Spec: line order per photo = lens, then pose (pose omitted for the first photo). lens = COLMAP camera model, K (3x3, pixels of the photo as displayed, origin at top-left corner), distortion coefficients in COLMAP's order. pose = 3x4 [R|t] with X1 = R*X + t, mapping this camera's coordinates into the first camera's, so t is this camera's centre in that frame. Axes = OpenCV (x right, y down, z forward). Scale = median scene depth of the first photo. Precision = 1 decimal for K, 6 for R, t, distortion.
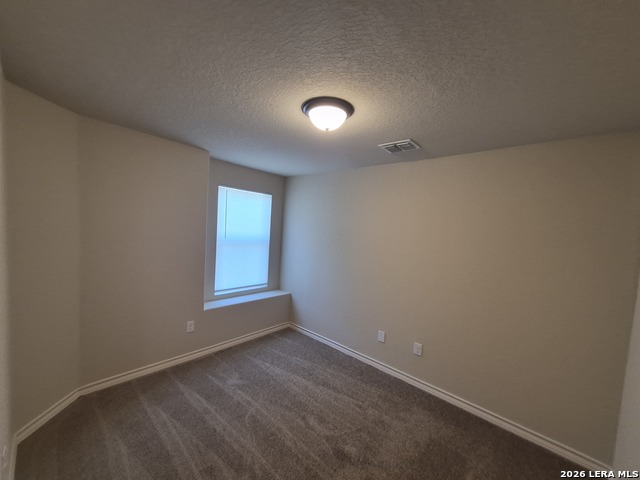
lens RADIAL K [[252.3, 0, 314.8], [0, 252.3, 240.9], [0, 0, 1]] dist [0.007223, -0.000626]
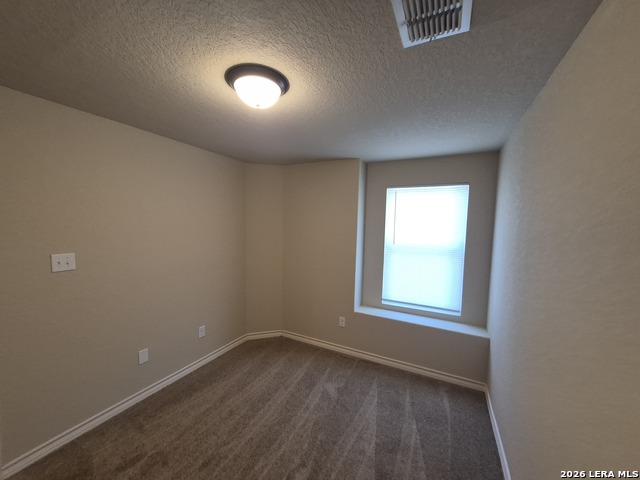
lens RADIAL K [[252.3, 0, 315.3], [0, 252.3, 240.9], [0, 0, 1]] dist [0.007223, -0.000626]
pose [[0.254648, 0.008492, -0.966996, 0.509713], [-0.057128, 0.998347, -0.006277, -0.000131], [0.965345, 0.056841, 0.254712, 0.553213]]
